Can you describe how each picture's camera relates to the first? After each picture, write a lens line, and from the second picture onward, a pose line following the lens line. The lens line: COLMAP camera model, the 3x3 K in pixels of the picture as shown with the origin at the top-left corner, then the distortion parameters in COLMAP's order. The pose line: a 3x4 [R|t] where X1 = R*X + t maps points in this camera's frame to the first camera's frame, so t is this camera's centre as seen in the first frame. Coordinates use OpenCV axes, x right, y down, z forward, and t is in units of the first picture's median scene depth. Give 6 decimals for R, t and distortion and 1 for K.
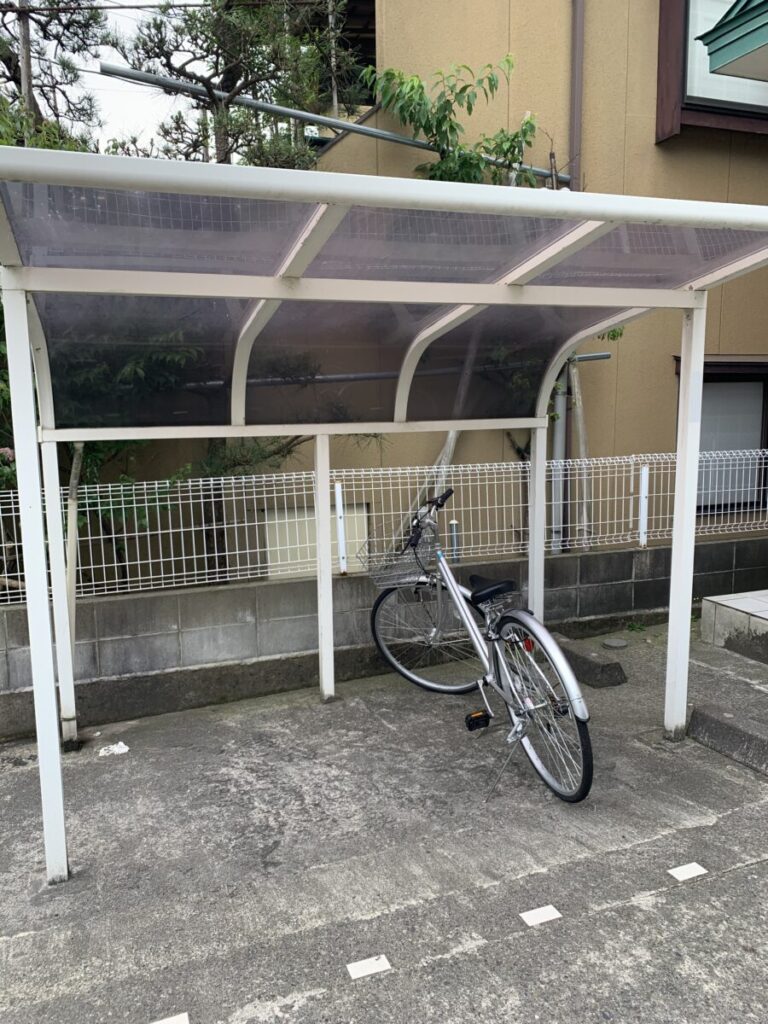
lens RADIAL K [[786.9, 0, 382.4], [0, 786.9, 510.9], [0, 0, 1]] dist [0.030606, -0.024955]
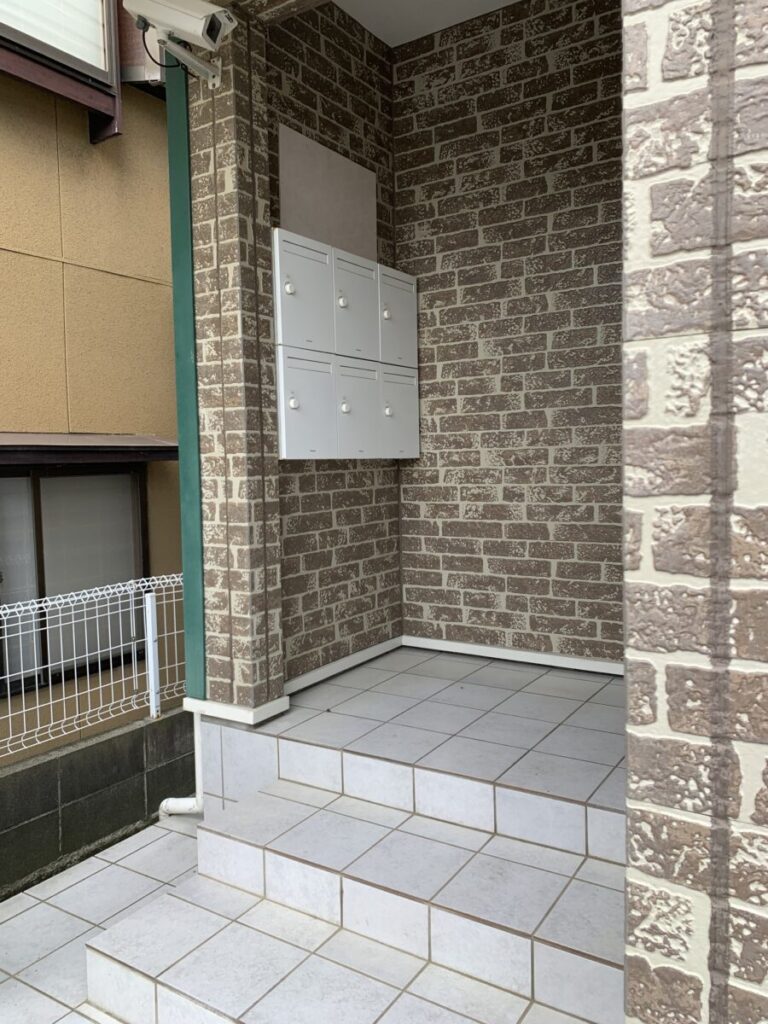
lens RADIAL K [[786.9, 0, 383.3], [0, 786.9, 512.7], [0, 0, 1]] dist [0.030606, -0.024955]
pose [[0.815876, -0.033518, 0.577255, 0.100704], [0.093709, 0.992786, -0.074801, -0.057842], [-0.570583, 0.115123, 0.813131, 0.306411]]
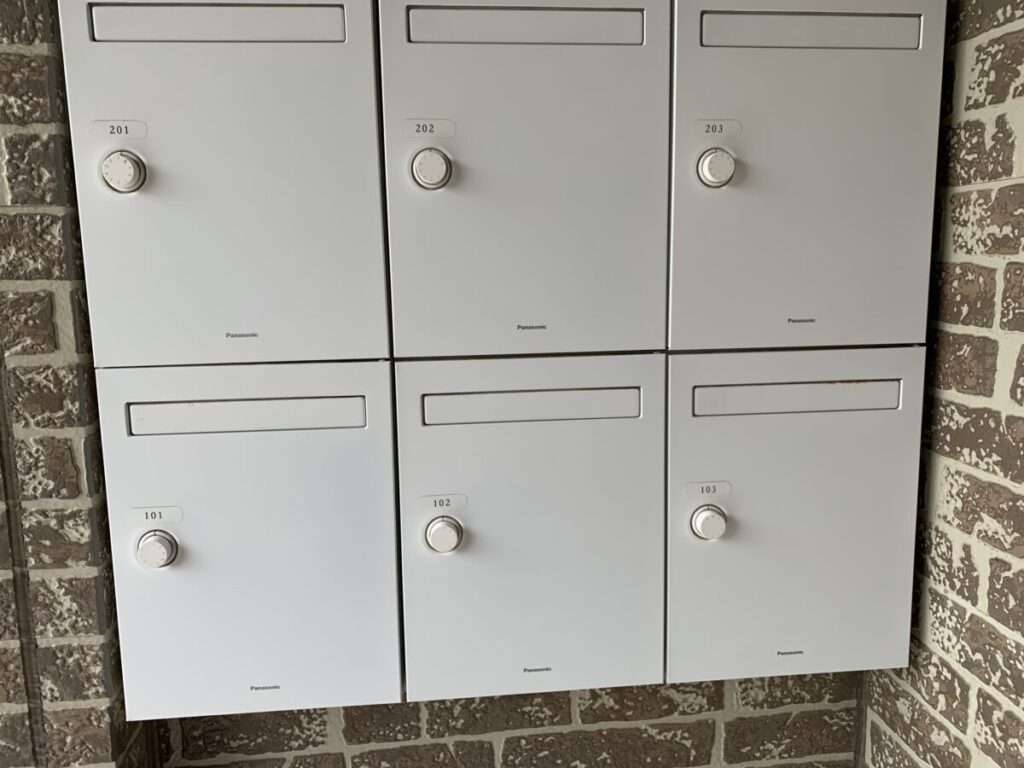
lens RADIAL K [[786.9, 0, 512.0], [0, 786.9, 357.6], [0, 0, 1]] dist [0.030606, -0.024955]
pose [[0.962567, 0.037957, -0.268371, 0.549401], [-0.042554, 0.999030, -0.011332, -0.250038], [0.267681, 0.022329, 0.963249, 0.691469]]
